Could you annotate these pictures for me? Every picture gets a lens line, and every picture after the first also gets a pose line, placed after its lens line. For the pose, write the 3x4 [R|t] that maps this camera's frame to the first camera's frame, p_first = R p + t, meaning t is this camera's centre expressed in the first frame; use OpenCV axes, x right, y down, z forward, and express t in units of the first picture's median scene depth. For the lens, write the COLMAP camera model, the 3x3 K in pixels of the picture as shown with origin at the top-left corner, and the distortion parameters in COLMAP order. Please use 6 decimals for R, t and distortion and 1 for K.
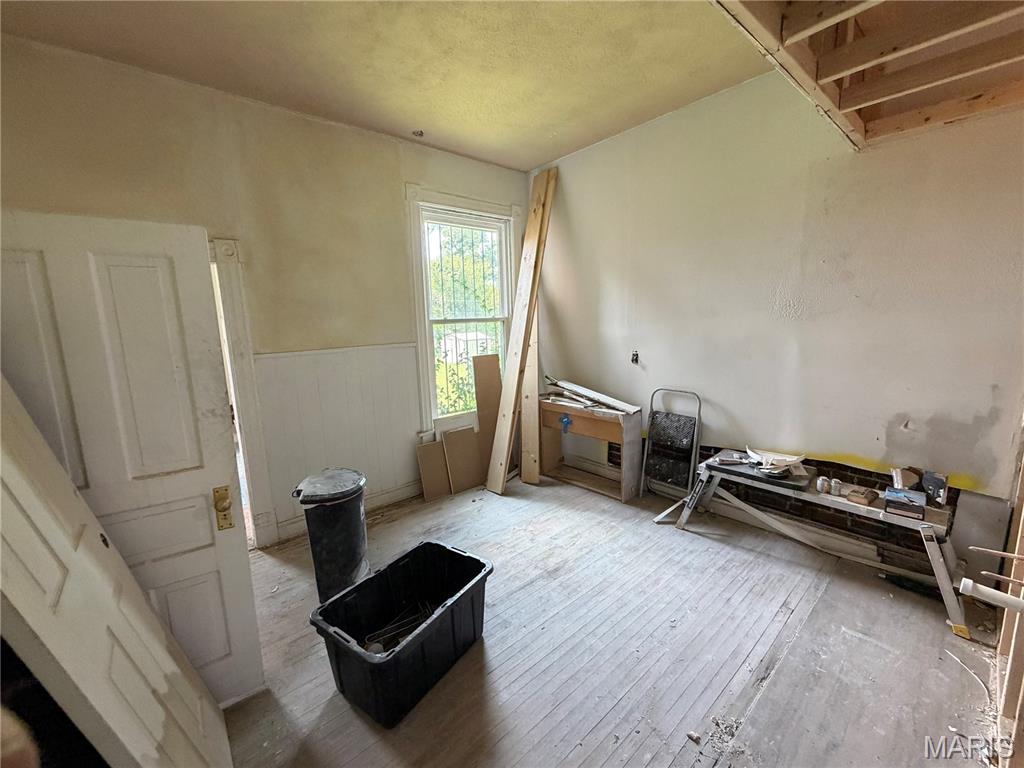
lens RADIAL K [[408.5, 0, 508.8], [0, 408.5, 383.9], [0, 0, 1]] dist [-0.001470, 0.000215]
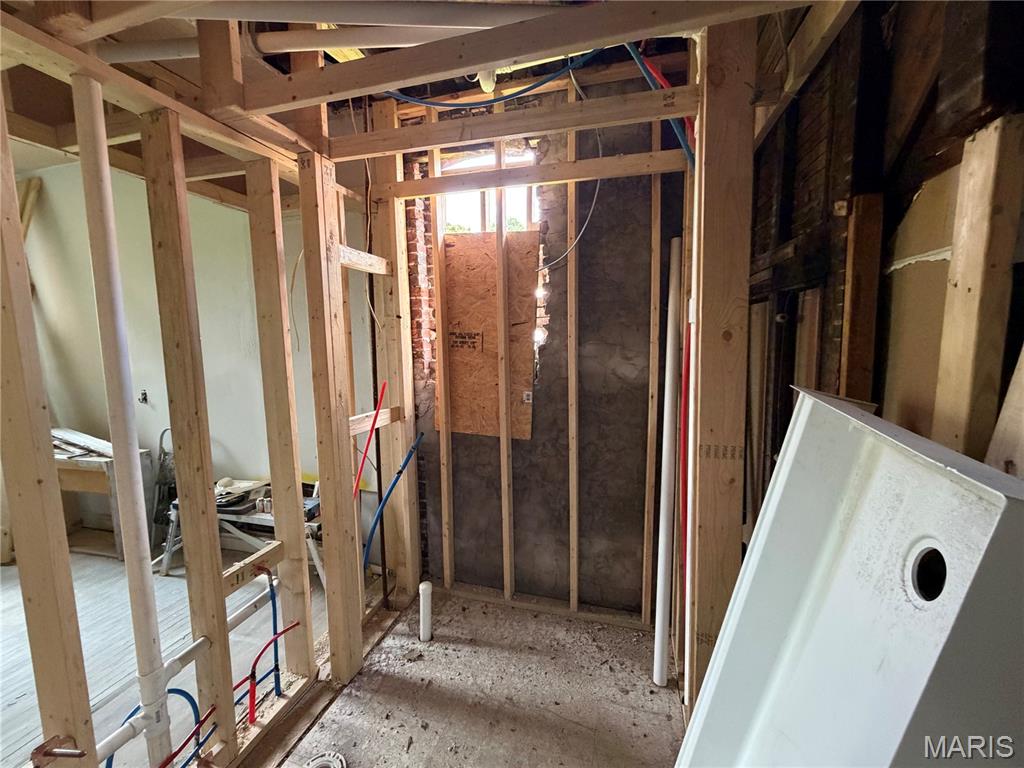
lens RADIAL K [[408.5, 0, 508.8], [0, 408.5, 383.9], [0, 0, 1]] dist [-0.001470, 0.000215]
pose [[0.838836, -0.041323, 0.542813, 0.495448], [0.079240, 0.995763, -0.046648, 0.015177], [-0.538586, 0.082143, 0.838557, -0.220297]]
